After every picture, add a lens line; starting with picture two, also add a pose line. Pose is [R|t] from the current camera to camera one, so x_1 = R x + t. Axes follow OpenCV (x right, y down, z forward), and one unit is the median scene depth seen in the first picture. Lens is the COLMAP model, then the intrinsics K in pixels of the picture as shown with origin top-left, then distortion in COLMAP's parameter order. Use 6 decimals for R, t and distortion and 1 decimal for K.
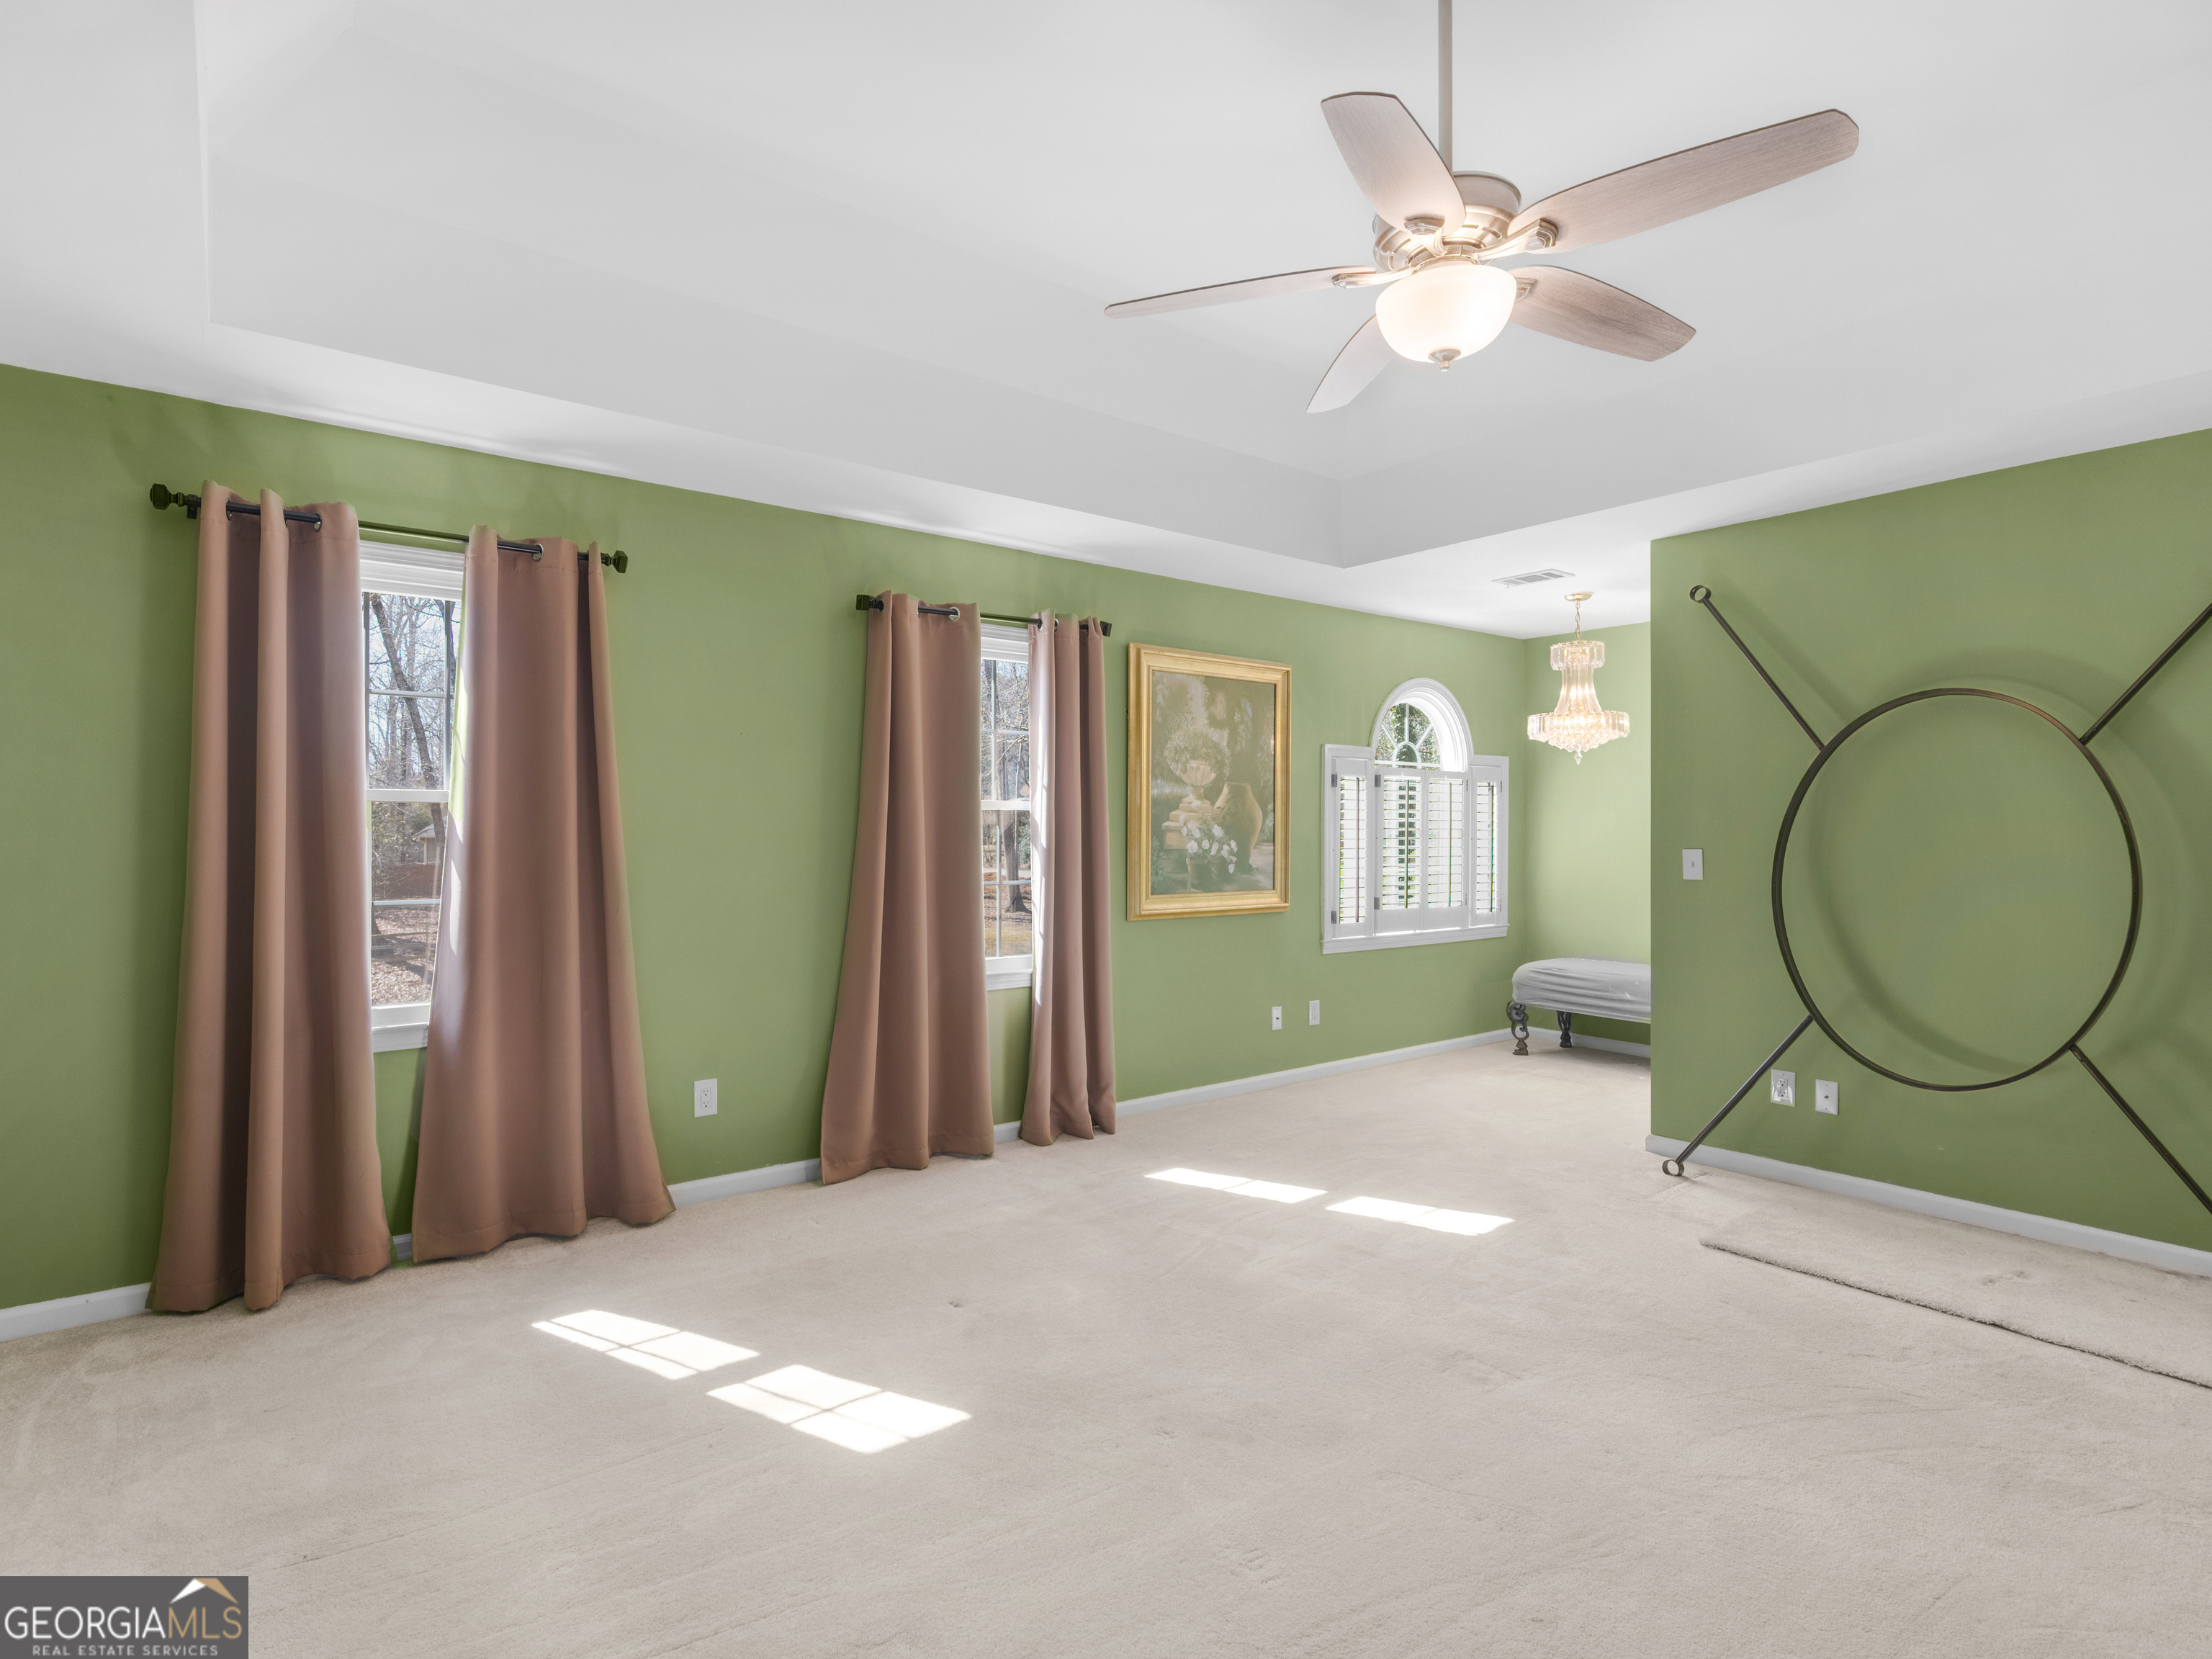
lens RADIAL K [[1131.1, 0, 1106.0], [0, 1131.1, 829.5], [0, 0, 1]] dist [-0.000265, 0.000264]
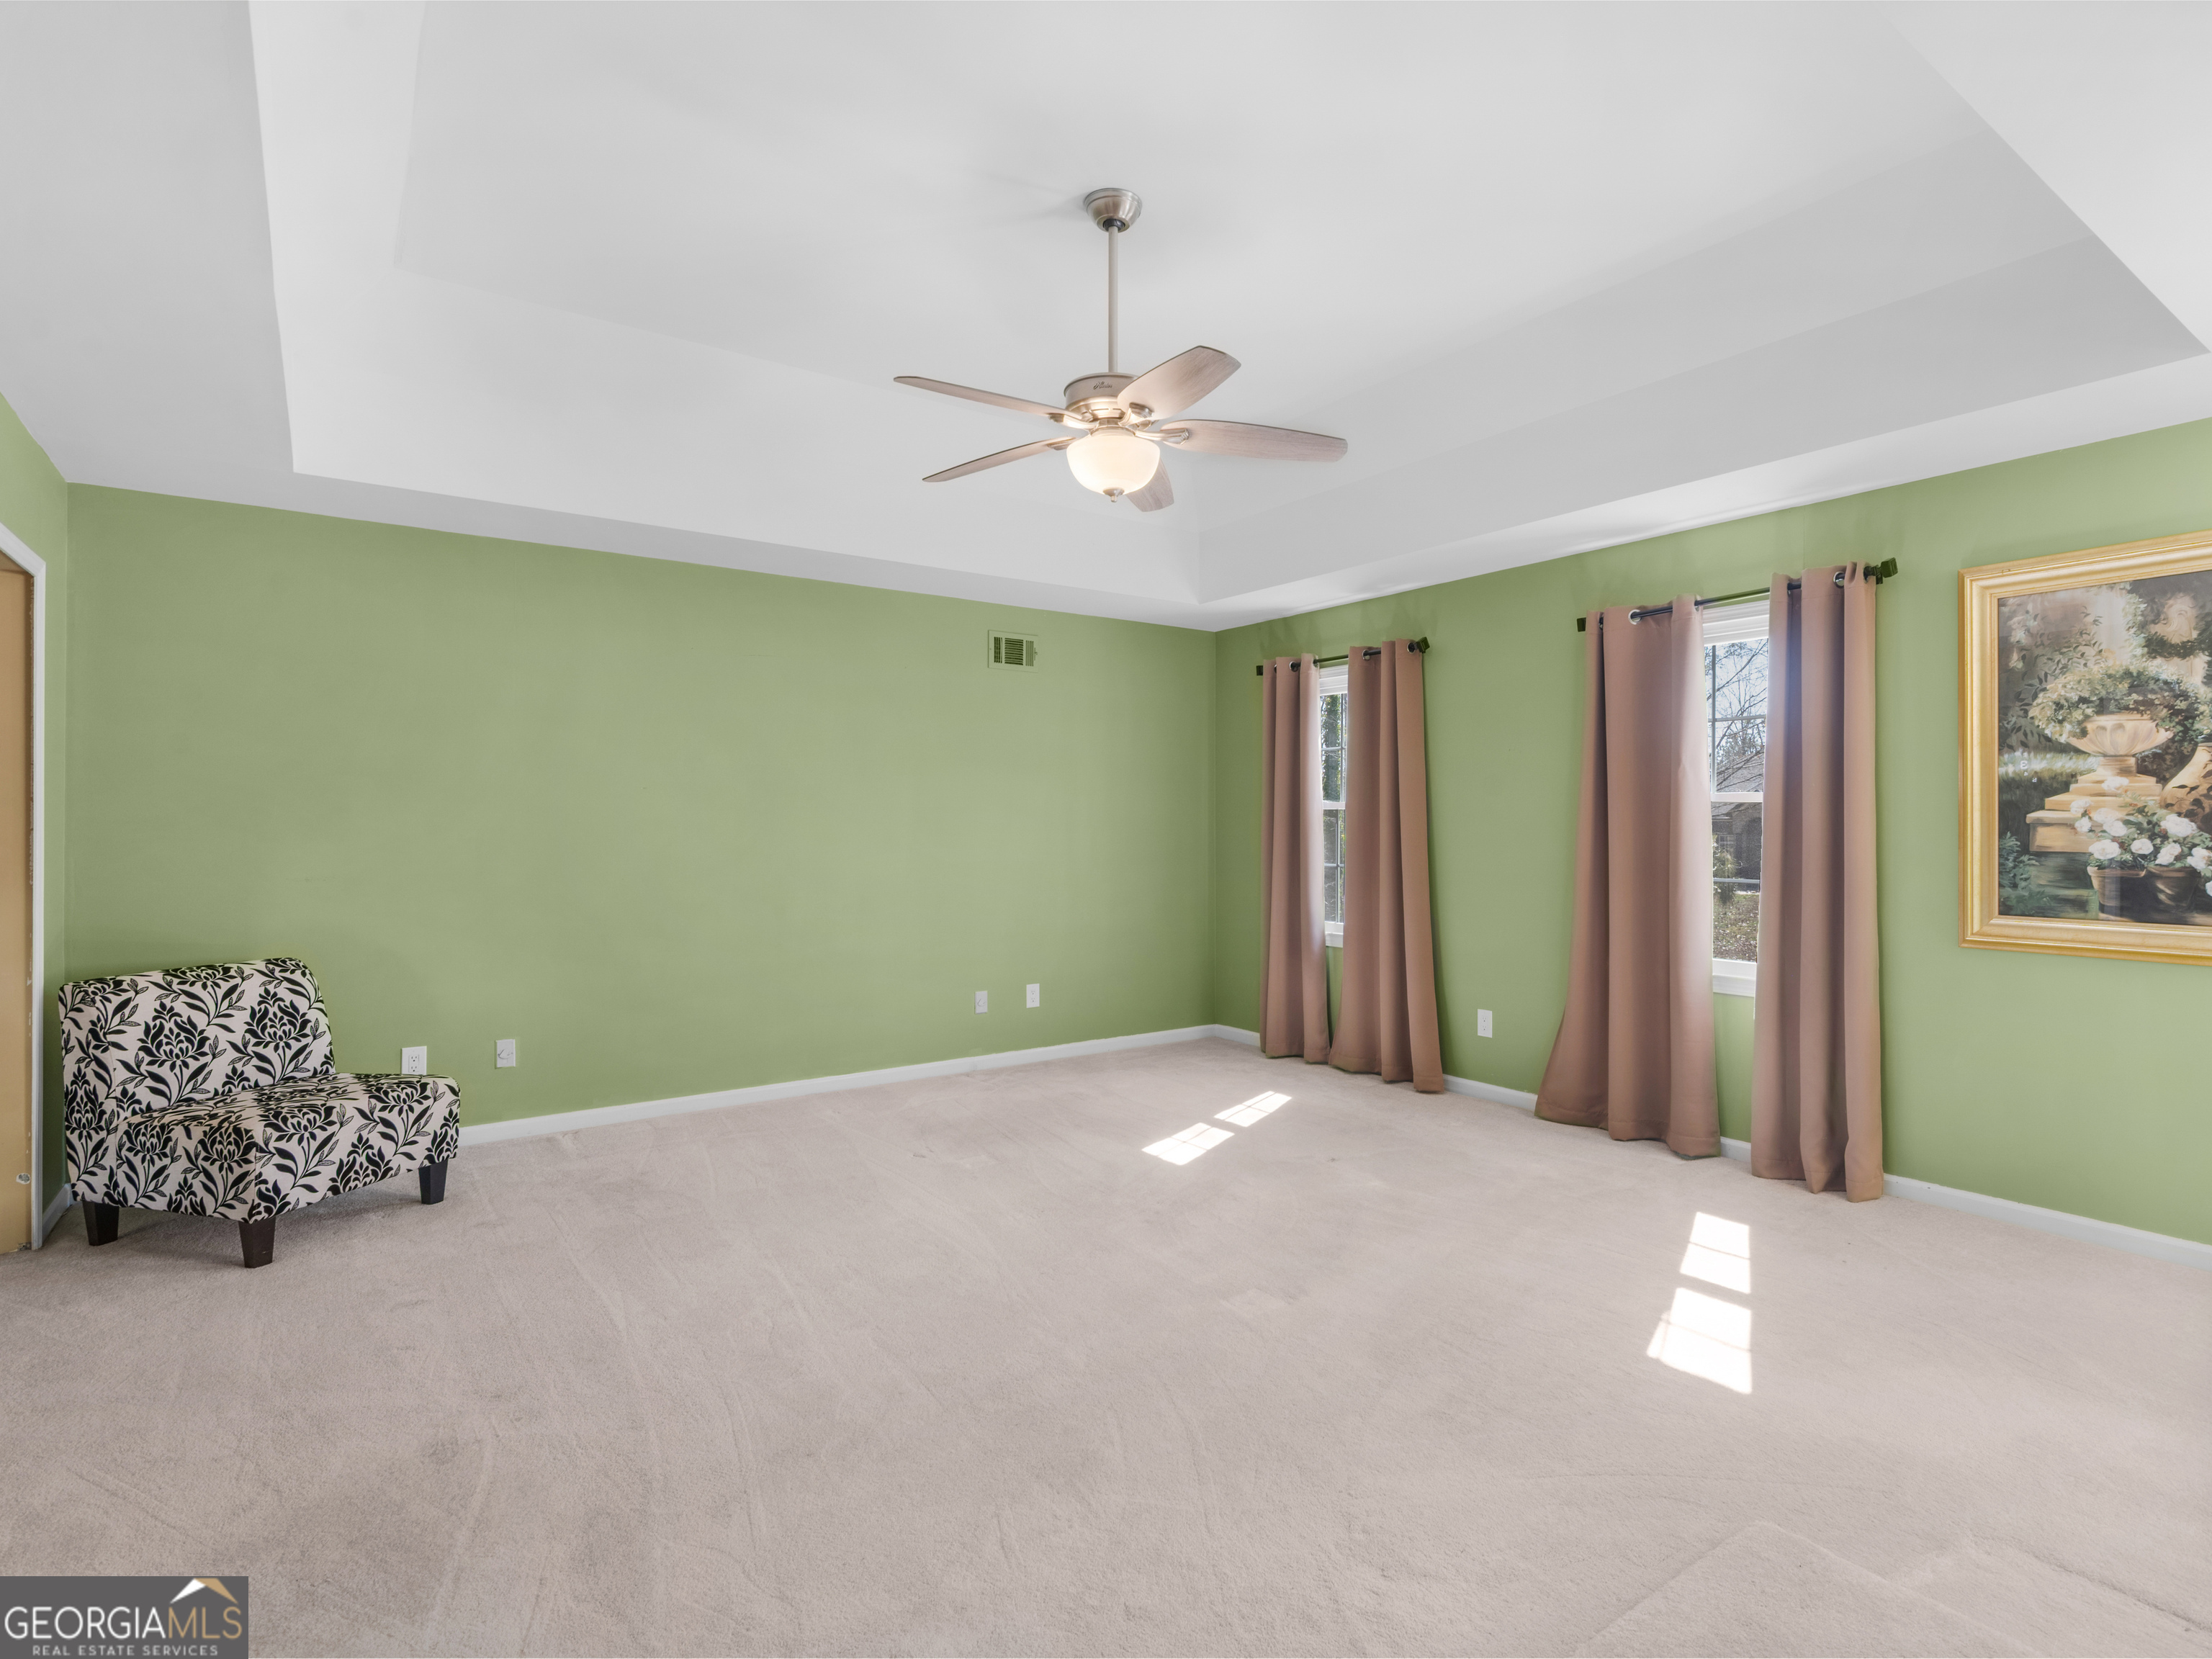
lens RADIAL K [[1131.1, 0, 1106.0], [0, 1131.1, 829.5], [0, 0, 1]] dist [-0.000265, 0.000264]
pose [[-0.056434, 0.000854, -0.998406, 0.763151], [-0.001679, 0.999998, 0.000950, 0.004225], [0.998405, 0.001730, -0.056432, 0.470222]]
